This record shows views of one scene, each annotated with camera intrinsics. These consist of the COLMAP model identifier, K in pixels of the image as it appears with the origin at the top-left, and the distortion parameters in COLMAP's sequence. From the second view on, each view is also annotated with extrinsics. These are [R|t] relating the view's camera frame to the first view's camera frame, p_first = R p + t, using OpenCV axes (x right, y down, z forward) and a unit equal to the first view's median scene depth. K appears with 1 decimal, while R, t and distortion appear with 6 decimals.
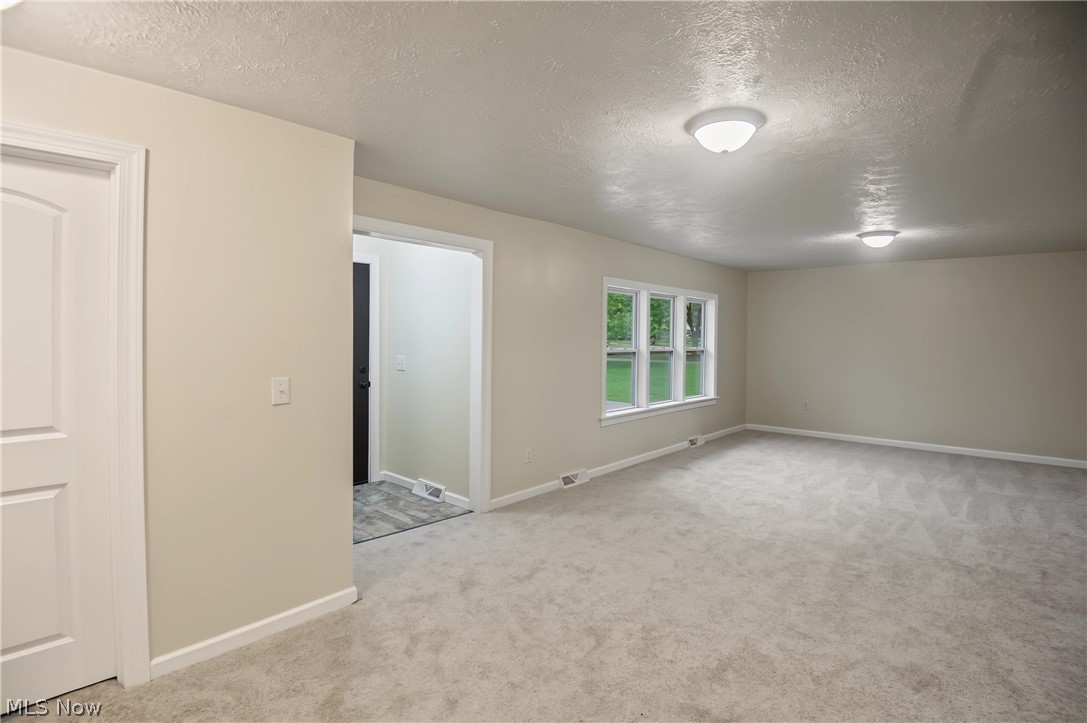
lens RADIAL K [[552.5, 0, 524.6], [0, 552.5, 328.7], [0, 0, 1]] dist [0.002003, -0.019410]
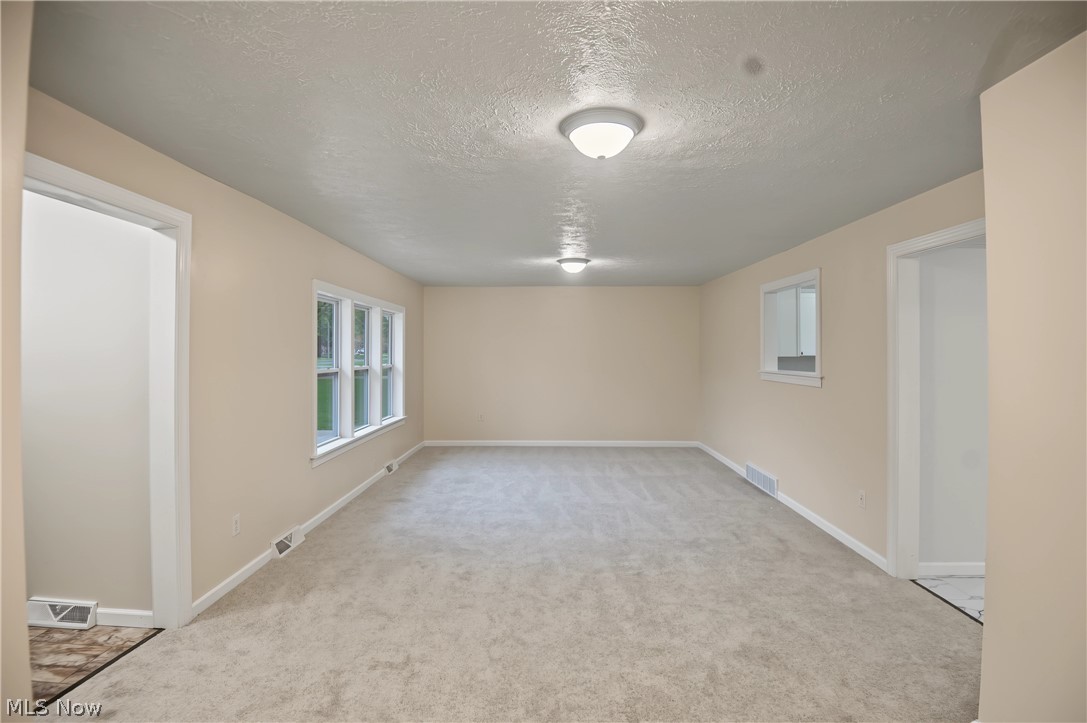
lens RADIAL K [[560.4, 0, 563.1], [0, 560.4, 345.2], [0, 0, 1]] dist [0.001525, -0.030759]
pose [[0.733649, -0.000552, 0.679528, -0.186322], [-0.004178, 0.999977, 0.005324, -0.007543], [-0.679516, -0.006745, 0.733630, 0.208147]]
